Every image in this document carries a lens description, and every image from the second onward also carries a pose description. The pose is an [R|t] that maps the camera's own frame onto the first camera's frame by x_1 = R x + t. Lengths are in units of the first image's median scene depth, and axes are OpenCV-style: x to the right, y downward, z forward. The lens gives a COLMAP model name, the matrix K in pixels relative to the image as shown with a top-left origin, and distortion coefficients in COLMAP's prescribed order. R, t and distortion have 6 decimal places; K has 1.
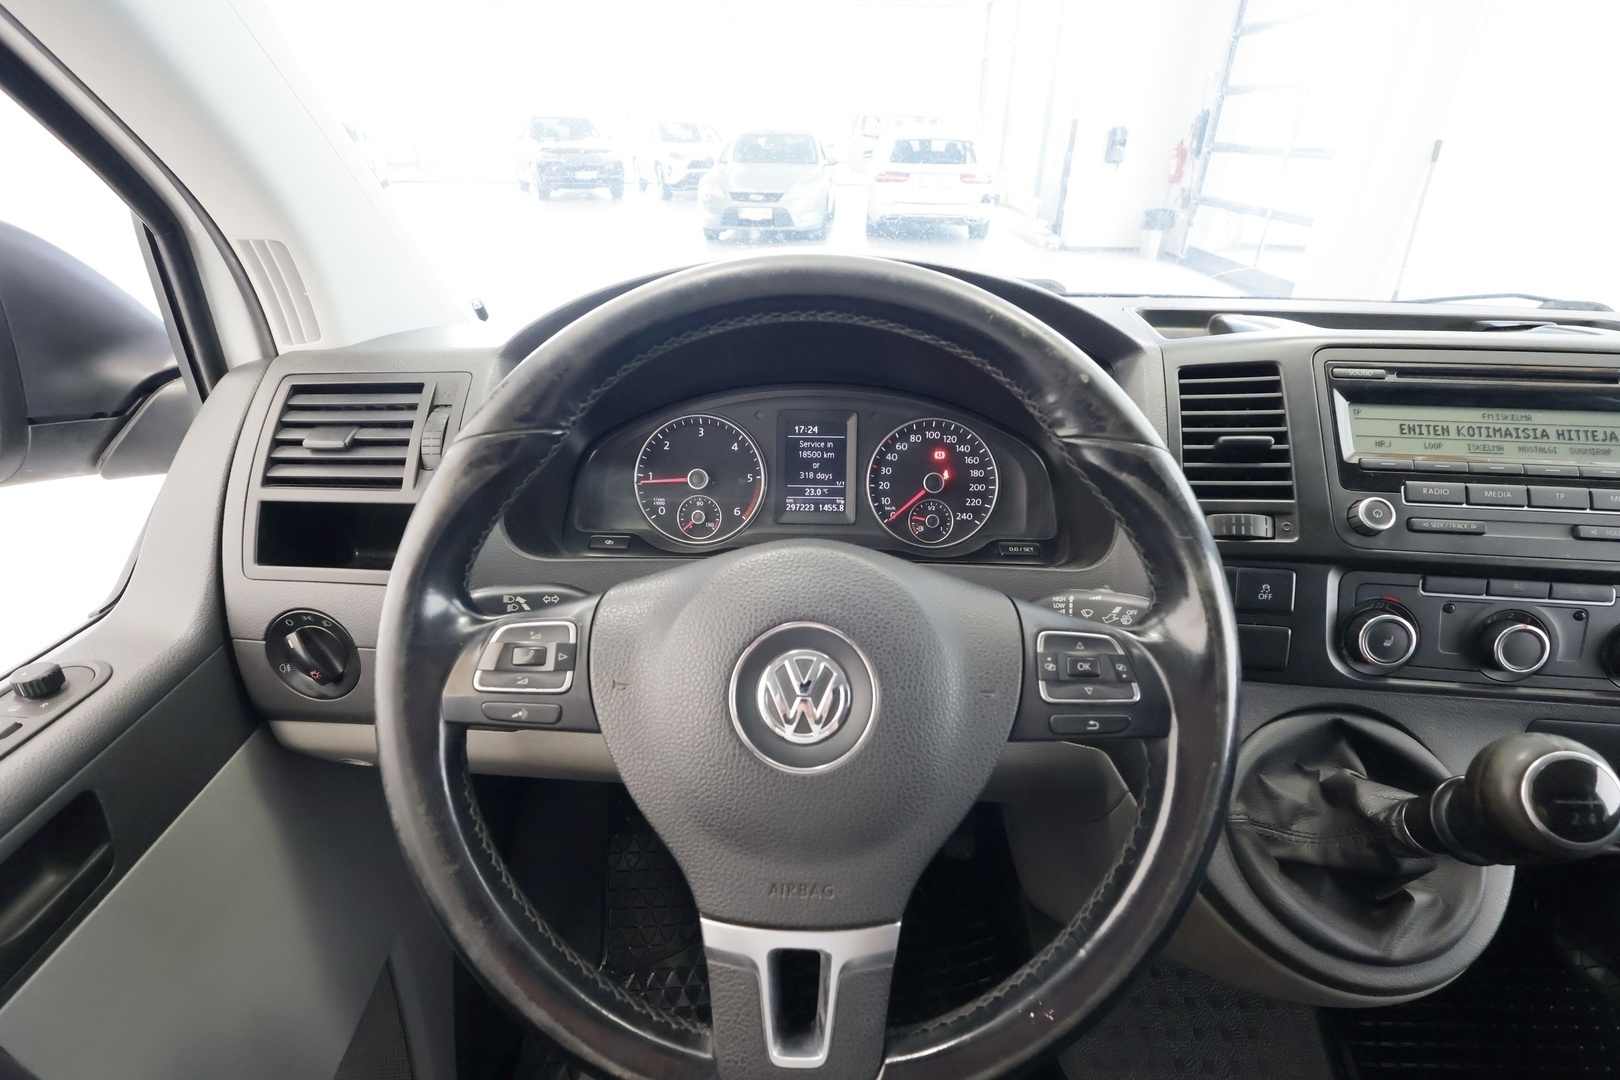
lens RADIAL K [[746.5, 0, 802.2], [0, 746.5, 539.8], [0, 0, 1]] dist [-0.008131, -0.000297]
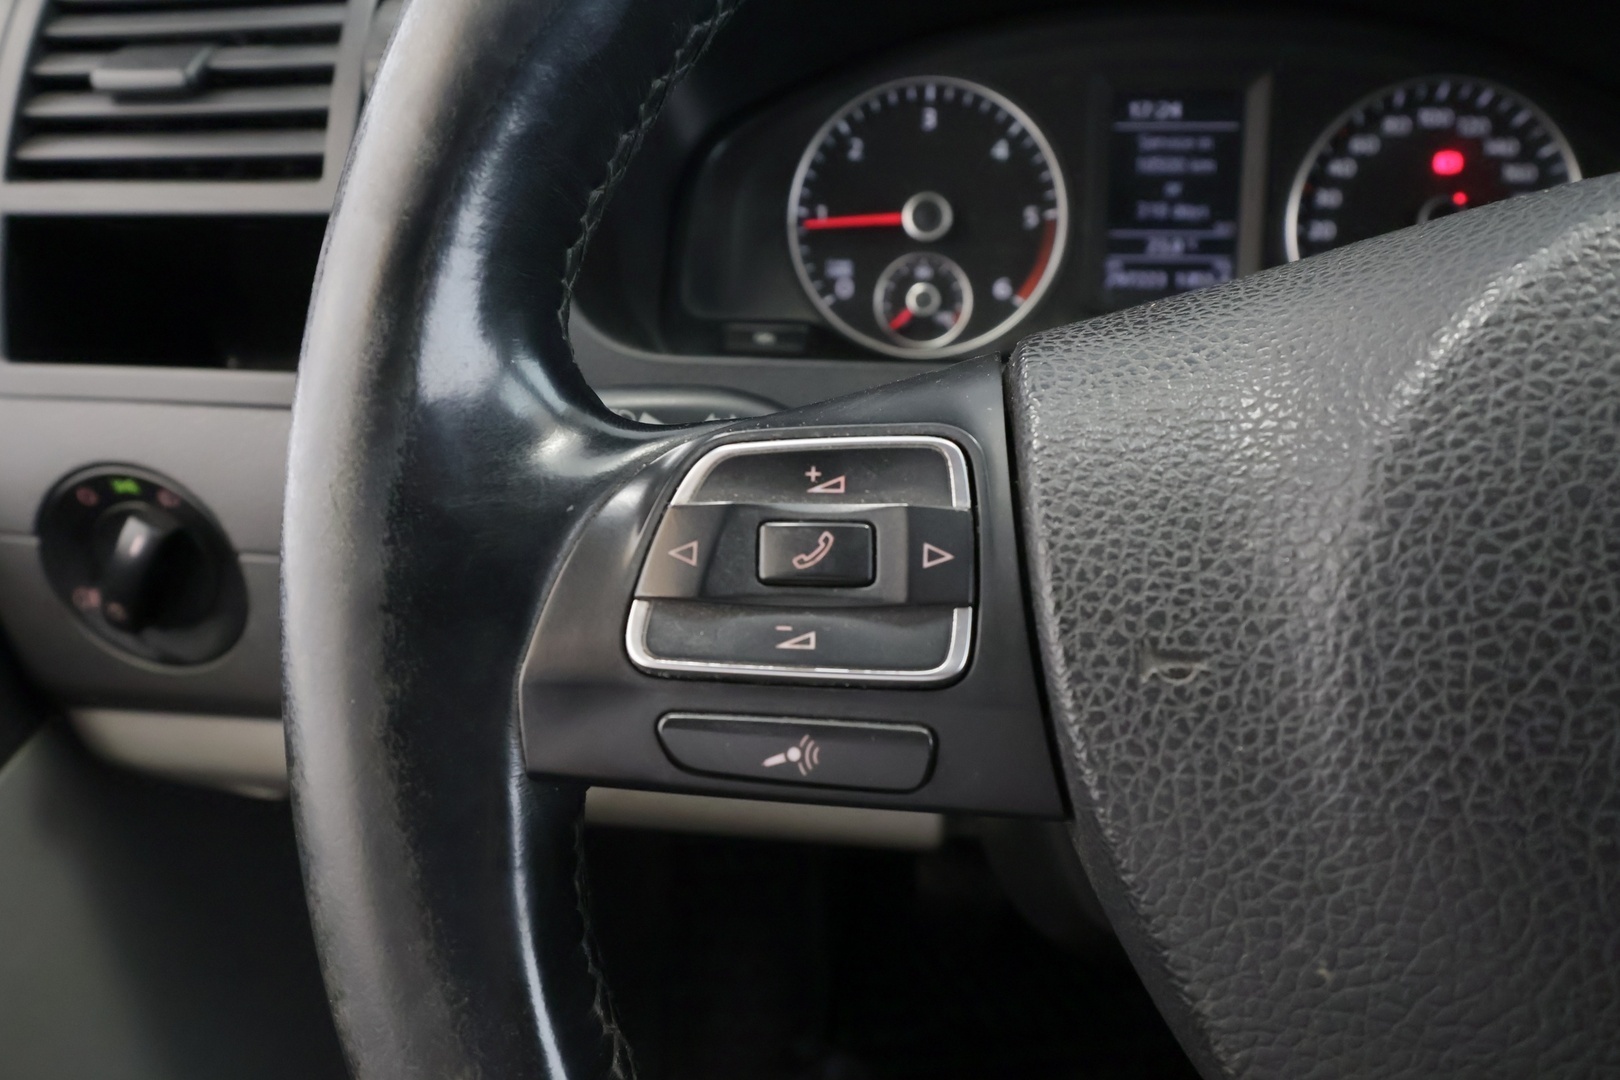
lens RADIAL K [[1064.3, 0, 812.9], [0, 1064.3, 529.0], [0, 0, 1]] dist [-0.002085, -0.004930]
pose [[0.998730, 0.007852, -0.049772, -0.175545], [-0.003440, 0.996104, 0.088114, 0.056518], [0.050270, -0.087831, 0.994866, 0.303764]]
